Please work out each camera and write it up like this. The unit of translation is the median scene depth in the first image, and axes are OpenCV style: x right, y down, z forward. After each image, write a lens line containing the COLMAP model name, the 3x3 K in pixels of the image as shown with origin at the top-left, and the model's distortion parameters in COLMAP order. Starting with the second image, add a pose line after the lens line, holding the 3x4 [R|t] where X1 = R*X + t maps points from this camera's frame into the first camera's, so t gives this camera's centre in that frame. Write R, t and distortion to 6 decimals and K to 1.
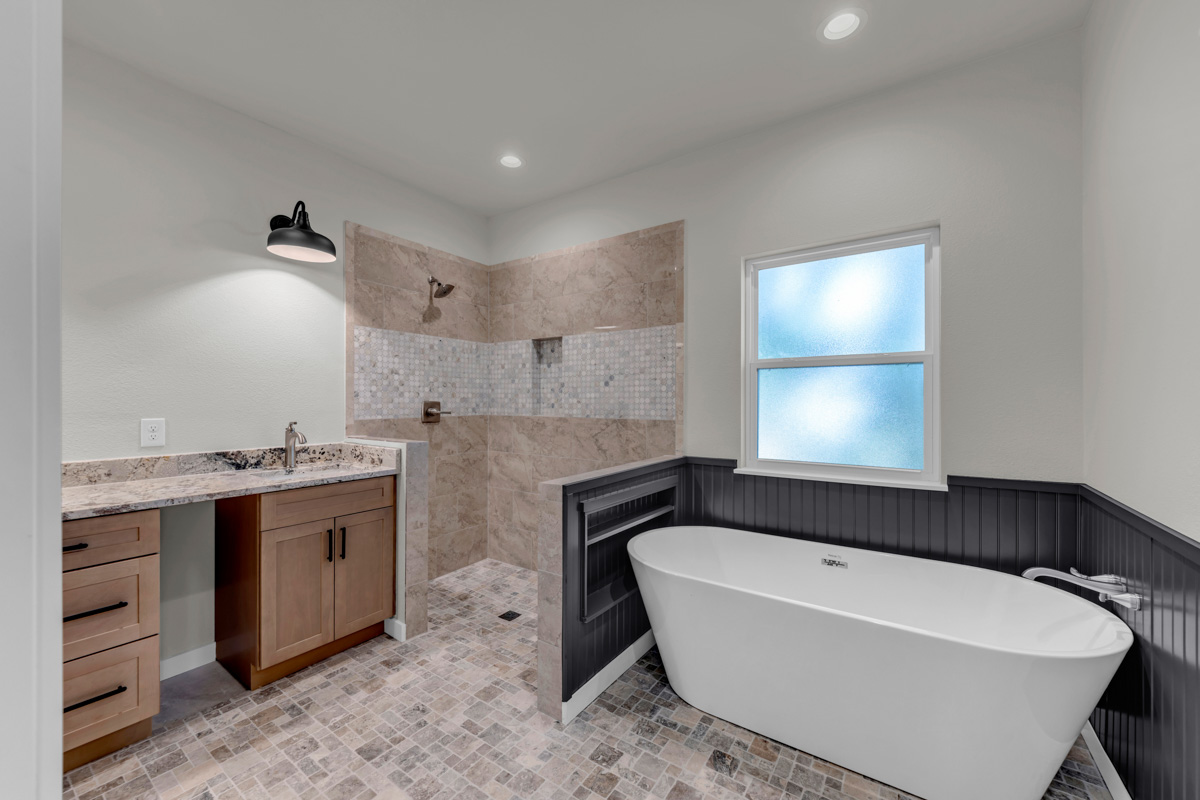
lens RADIAL K [[471.0, 0, 599.7], [0, 471.0, 399.2], [0, 0, 1]] dist [0.013132, -0.001360]
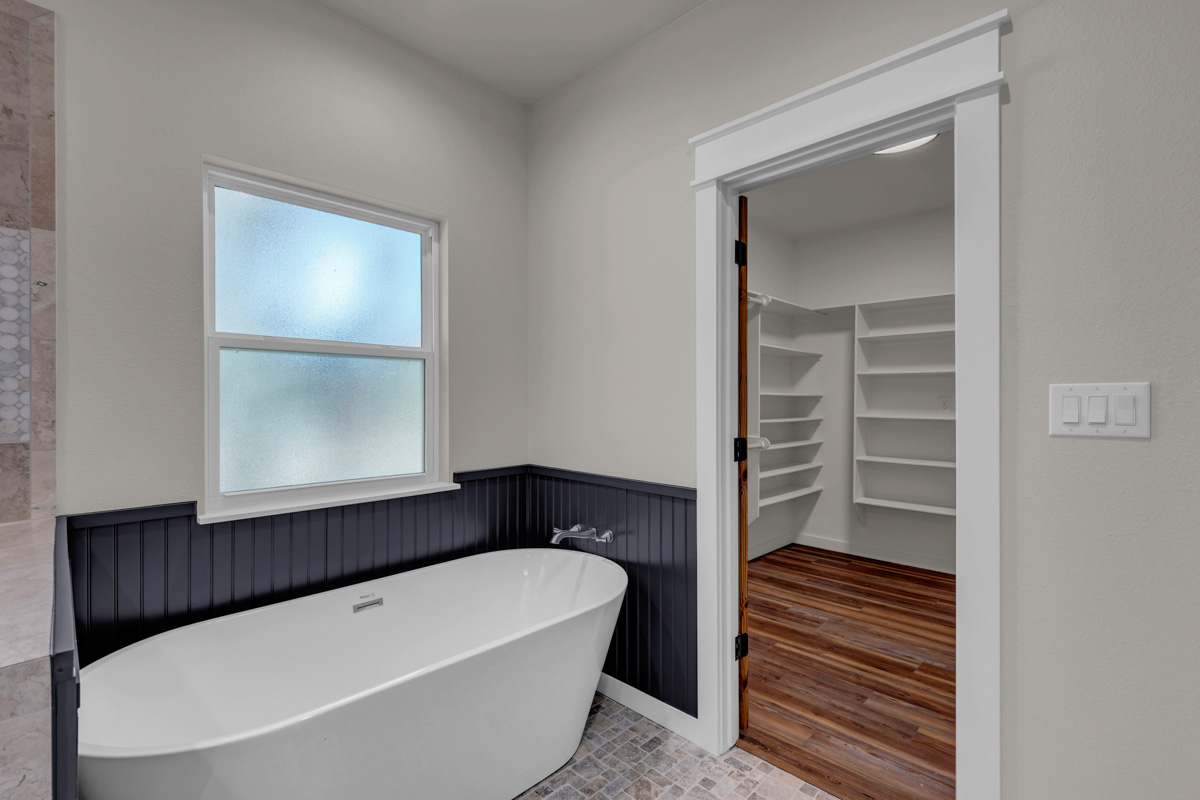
lens RADIAL K [[532.6, 0, 602.2], [0, 532.6, 402.4], [0, 0, 1]] dist [0.002477, -0.000008]
pose [[0.166281, -0.002049, 0.986076, -0.280178], [-0.002617, 0.999993, 0.002519, 0.004233], [-0.986075, -0.003000, 0.166274, 0.412867]]
